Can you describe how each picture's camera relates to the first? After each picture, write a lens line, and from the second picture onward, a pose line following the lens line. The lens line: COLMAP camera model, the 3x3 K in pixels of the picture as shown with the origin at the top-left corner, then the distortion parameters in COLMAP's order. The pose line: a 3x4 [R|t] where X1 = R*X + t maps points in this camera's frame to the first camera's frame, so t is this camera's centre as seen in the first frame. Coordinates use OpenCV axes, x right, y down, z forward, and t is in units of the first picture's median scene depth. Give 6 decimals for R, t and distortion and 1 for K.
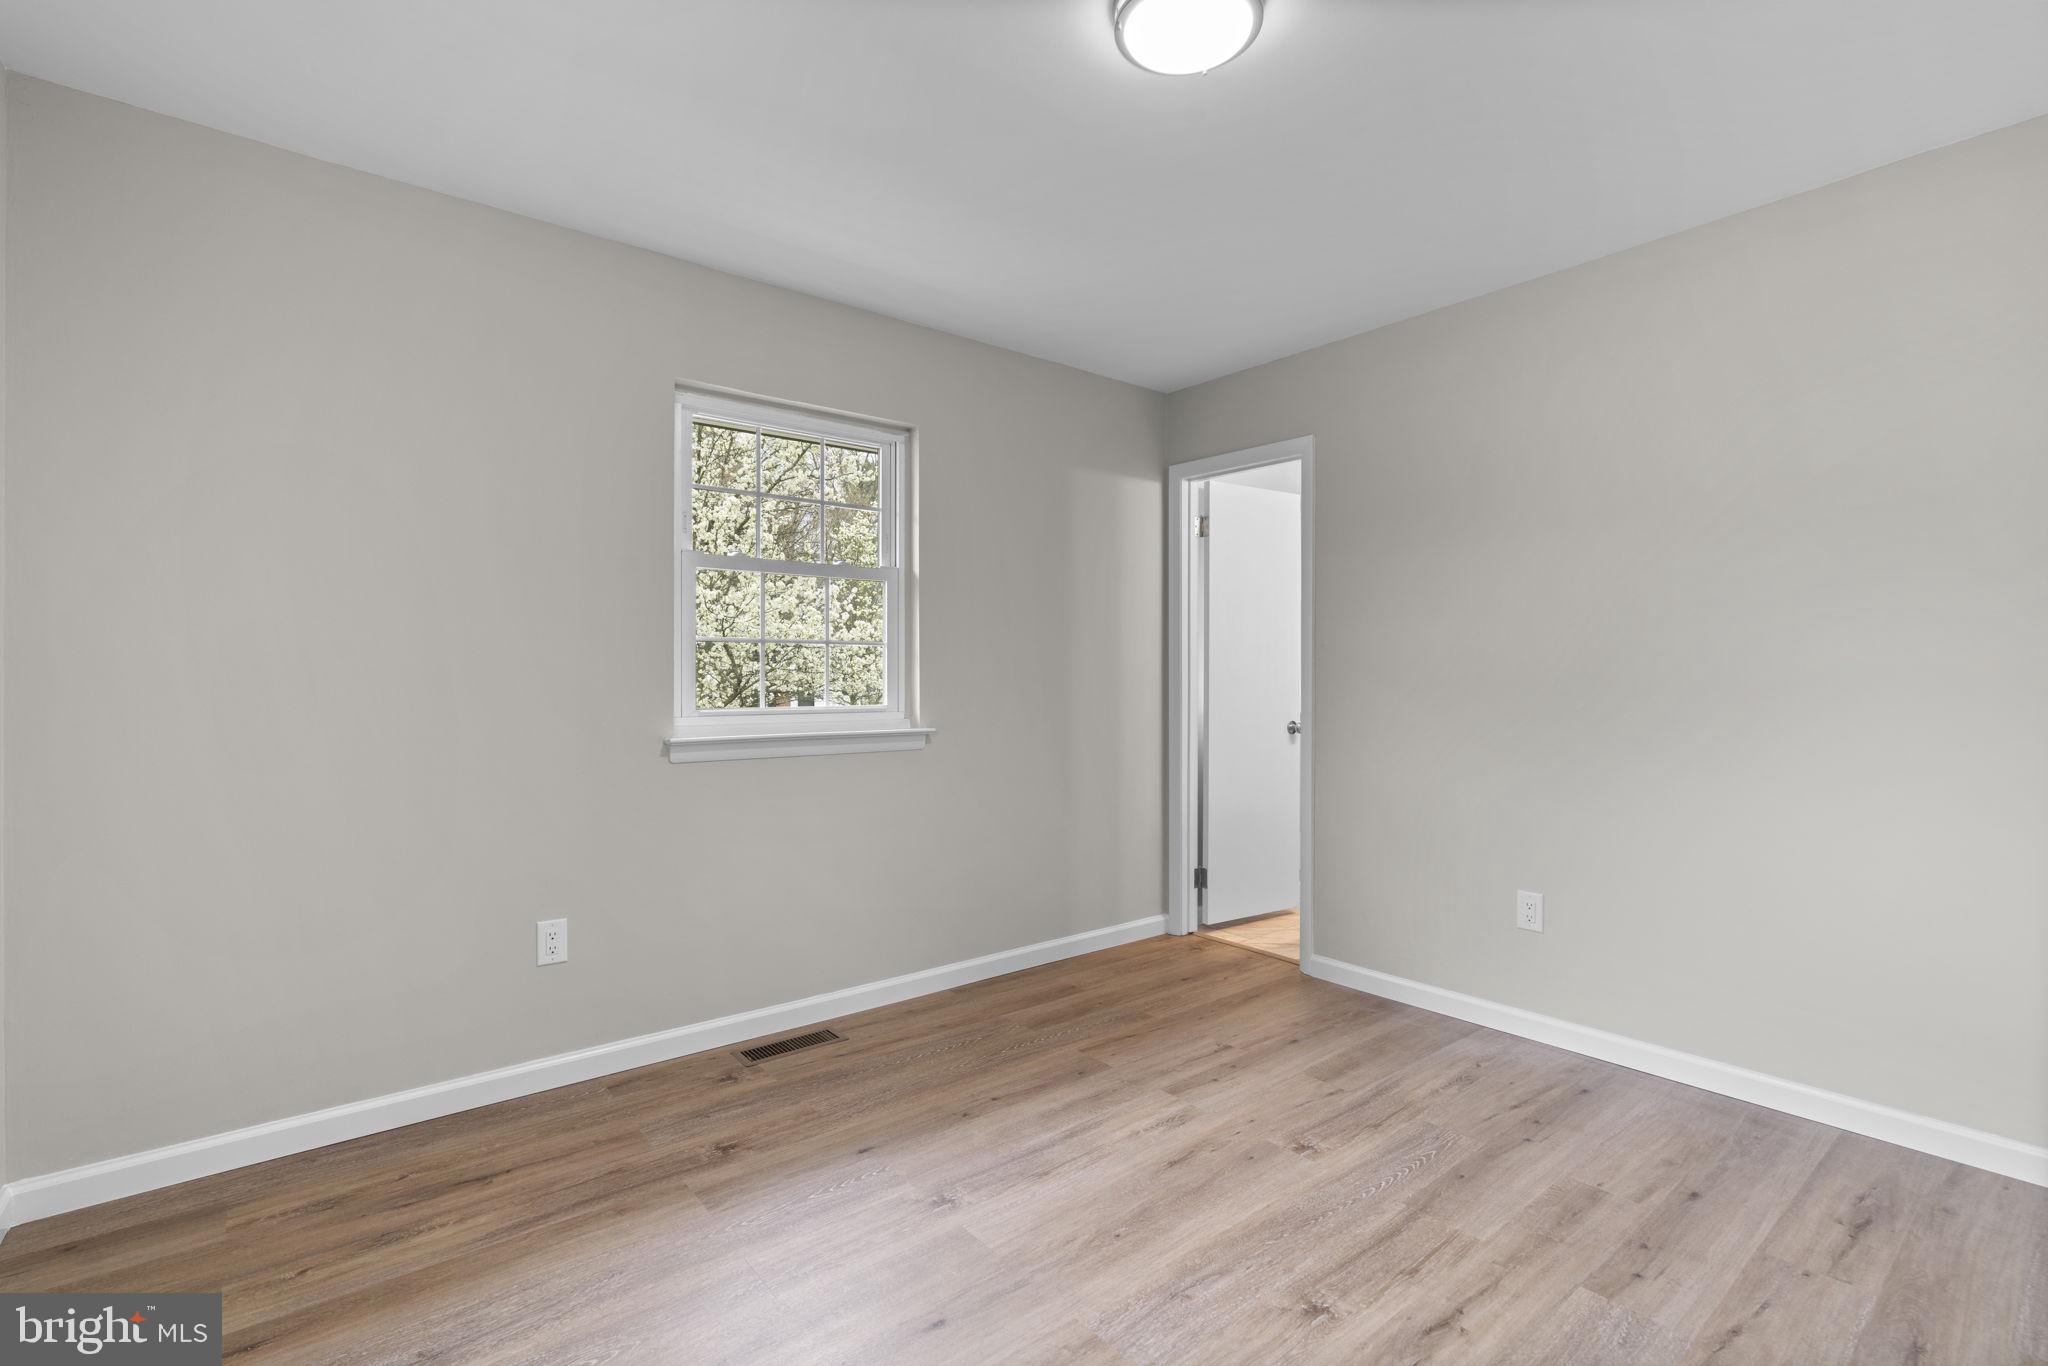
lens RADIAL K [[933.7, 0, 1021.7], [0, 933.7, 679.6], [0, 0, 1]] dist [0.001135, -0.000012]
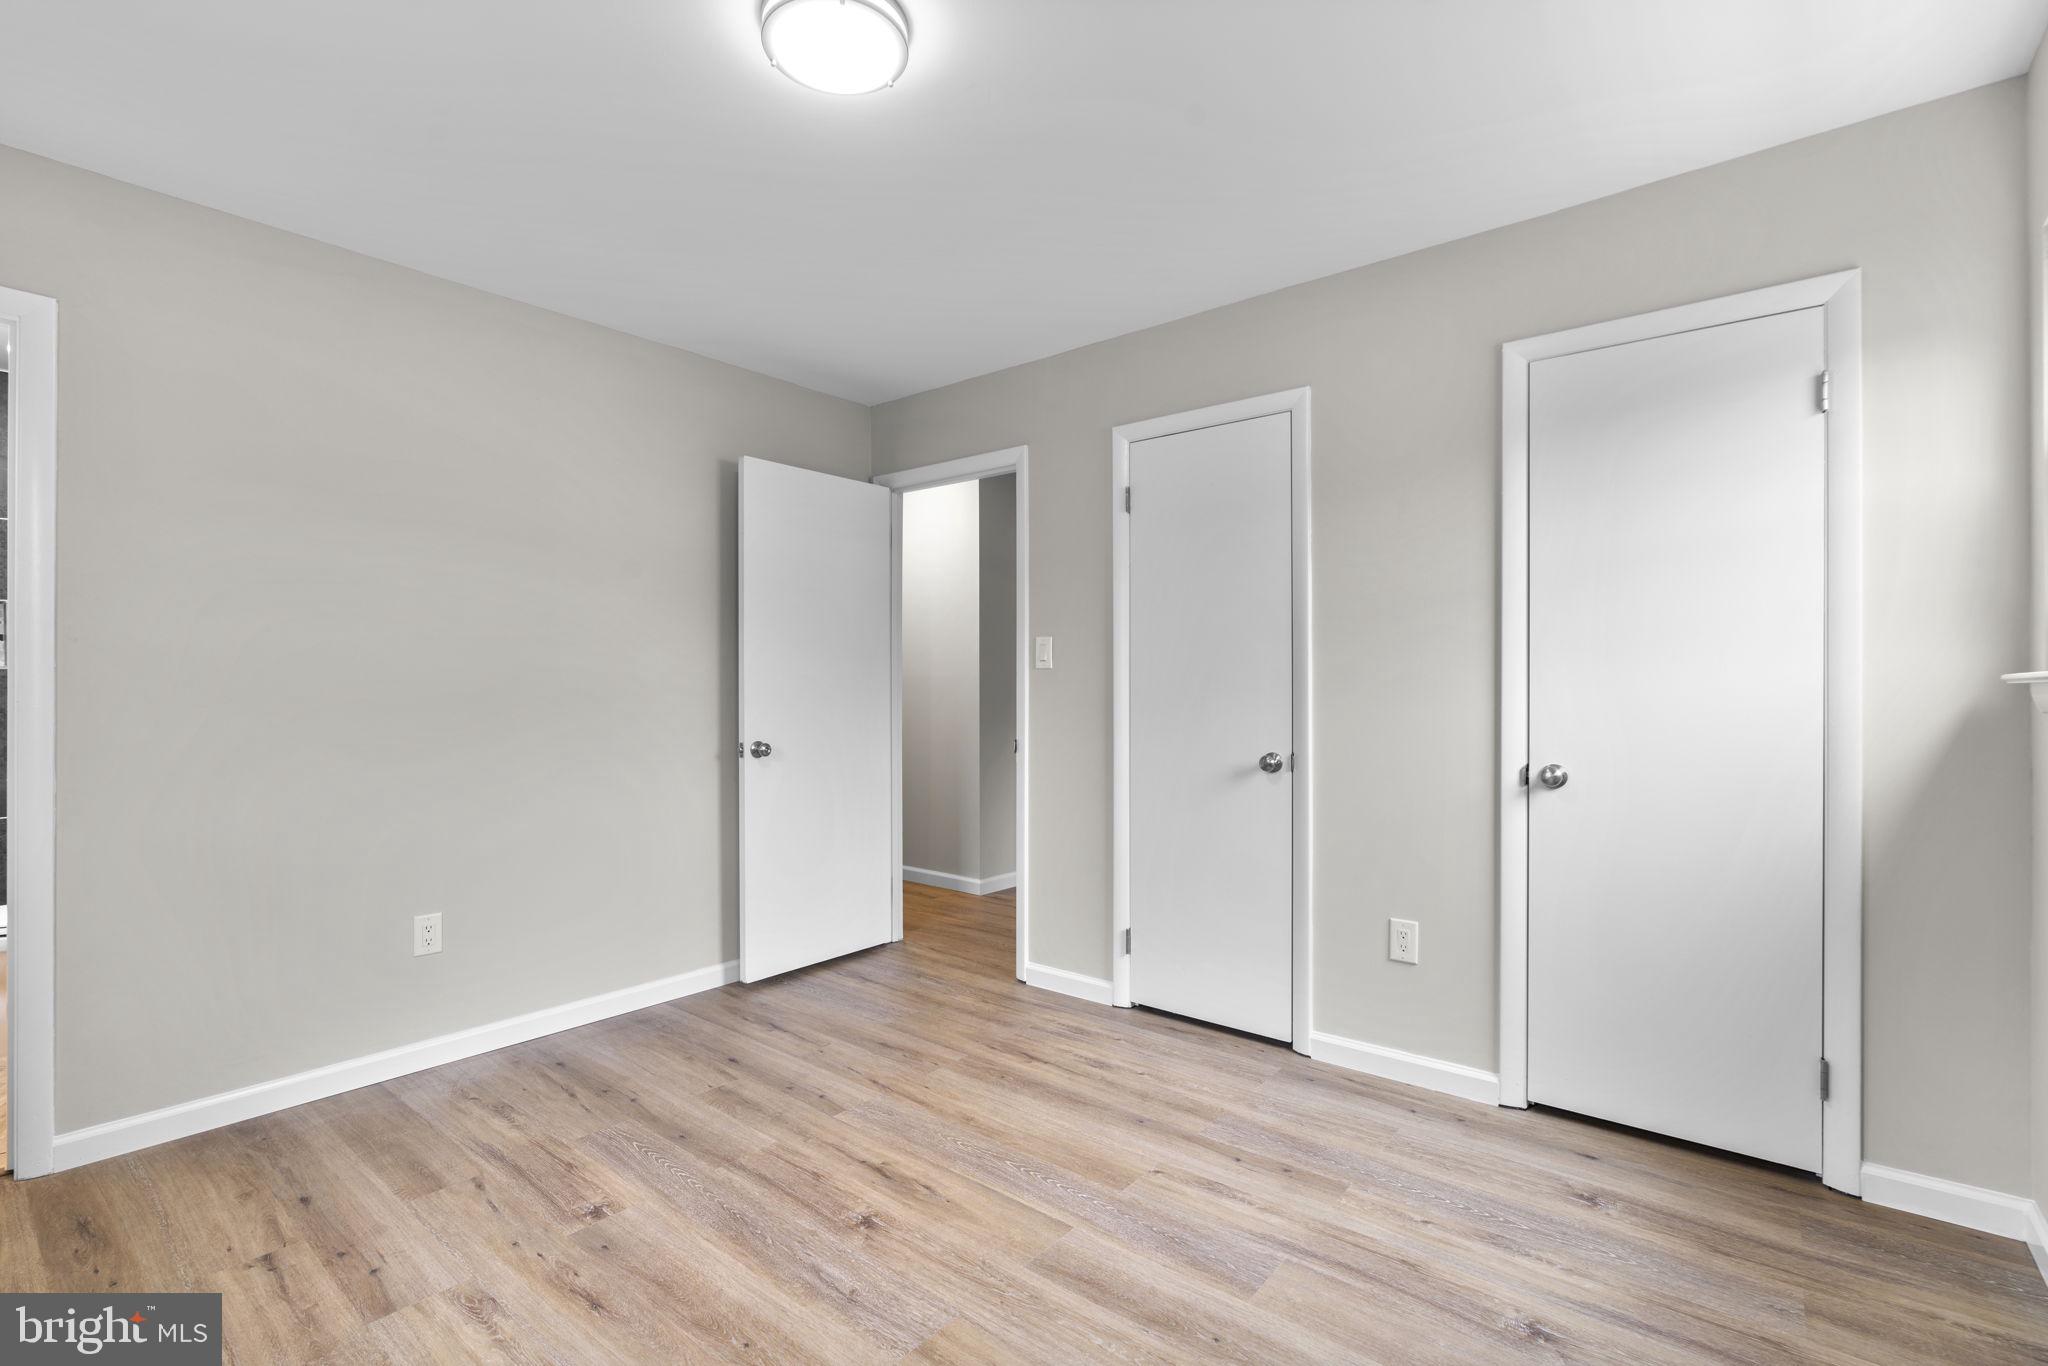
lens RADIAL K [[933.7, 0, 1024.2], [0, 933.7, 679.3], [0, 0, 1]] dist [0.001135, -0.000012]
pose [[-0.214746, 0.011982, 0.976596, -0.668180], [0.000943, 0.999927, -0.012060, 0.004670], [-0.976669, -0.001669, -0.214742, 0.801986]]
